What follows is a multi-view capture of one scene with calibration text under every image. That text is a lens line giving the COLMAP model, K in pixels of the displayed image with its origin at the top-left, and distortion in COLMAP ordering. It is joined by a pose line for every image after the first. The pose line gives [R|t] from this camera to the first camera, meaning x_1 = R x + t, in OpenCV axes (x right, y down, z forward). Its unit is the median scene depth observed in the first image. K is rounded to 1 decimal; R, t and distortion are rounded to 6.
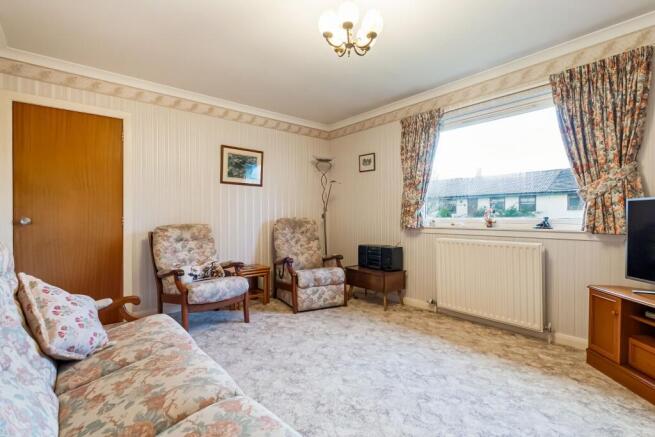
lens RADIAL K [[309.8, 0, 326.7], [0, 309.8, 218.0], [0, 0, 1]] dist [0.013479, 0.000128]
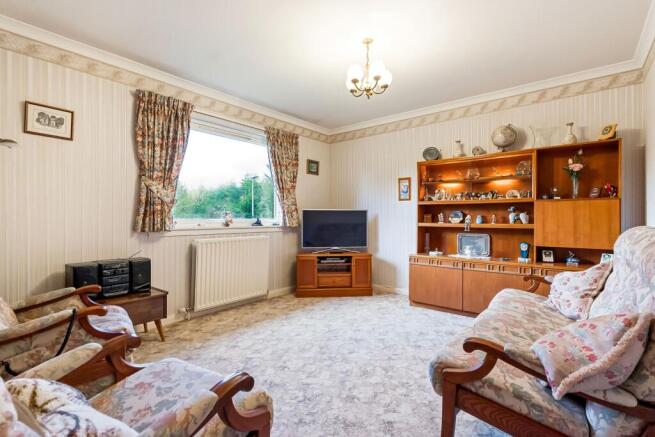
lens RADIAL K [[309.8, 0, 325.5], [0, 309.8, 216.1], [0, 0, 1]] dist [0.013479, 0.000128]
pose [[-0.180794, 0.006253, 0.983501, -0.713528], [0.003042, 0.999979, -0.005798, -0.002433], [-0.983516, 0.001944, -0.180809, 0.838912]]
